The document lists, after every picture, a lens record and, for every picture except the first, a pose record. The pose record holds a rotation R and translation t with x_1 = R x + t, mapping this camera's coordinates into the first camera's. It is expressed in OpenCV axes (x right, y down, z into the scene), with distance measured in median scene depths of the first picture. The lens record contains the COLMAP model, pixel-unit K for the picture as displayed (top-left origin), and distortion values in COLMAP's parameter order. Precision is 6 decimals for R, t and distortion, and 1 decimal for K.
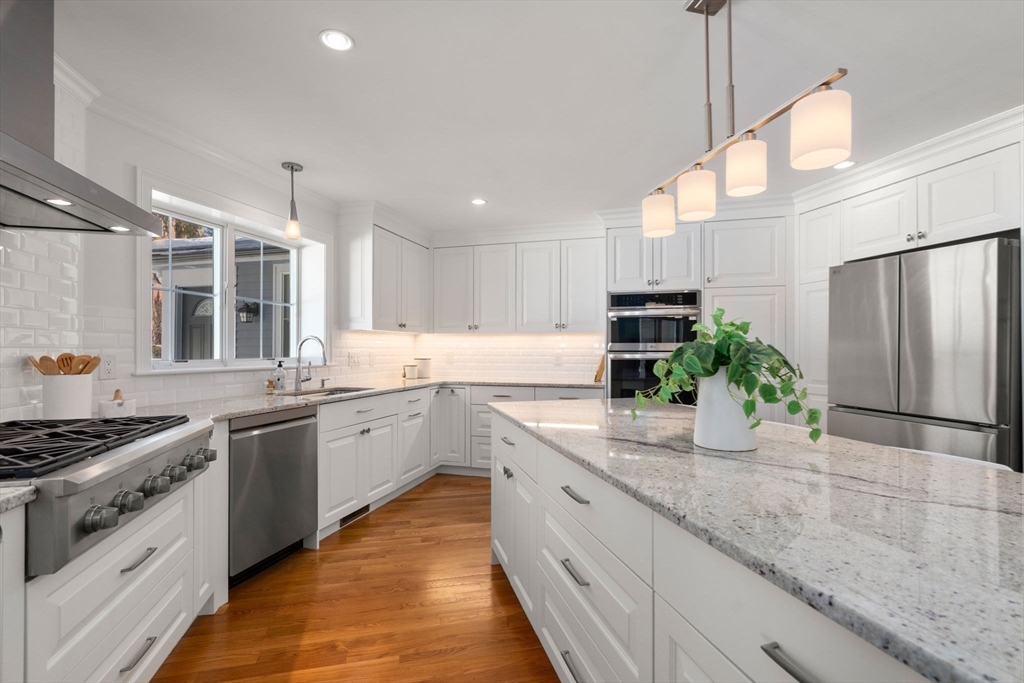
lens RADIAL K [[469.7, 0, 513.4], [0, 469.7, 344.3], [0, 0, 1]] dist [-0.000330, 0.000107]
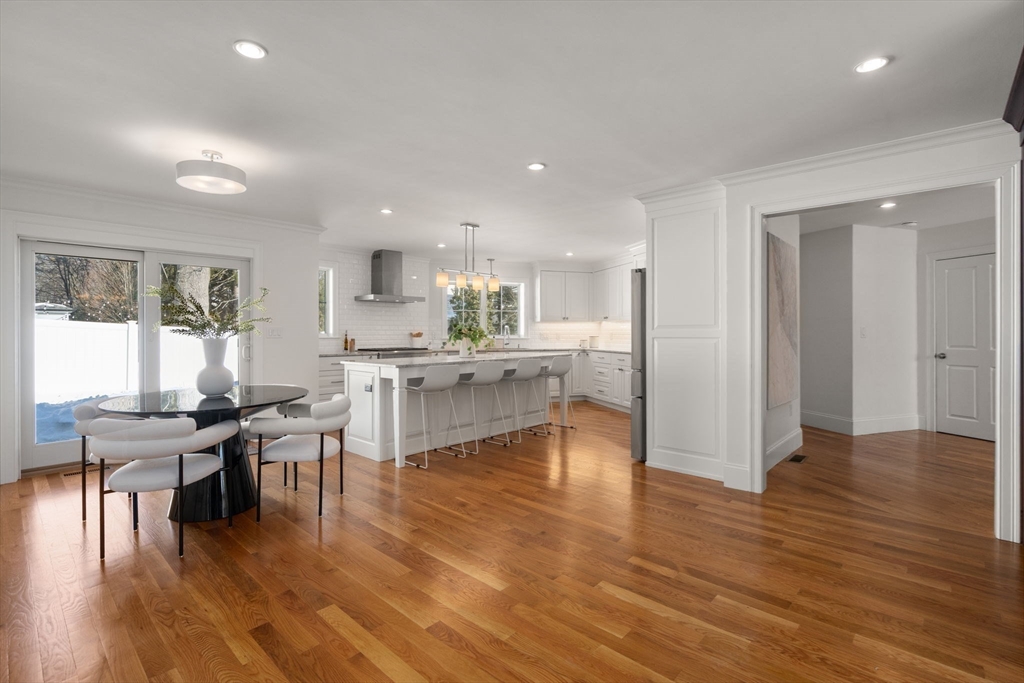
lens RADIAL K [[469.7, 0, 513.1], [0, 469.7, 337.1], [0, 0, 1]] dist [-0.000330, 0.000107]
pose [[0.539468, 0.001379, -0.842005, 1.392565], [0.011050, 0.999901, 0.008717, 0.017985], [0.841934, -0.014006, 0.539399, -0.225251]]
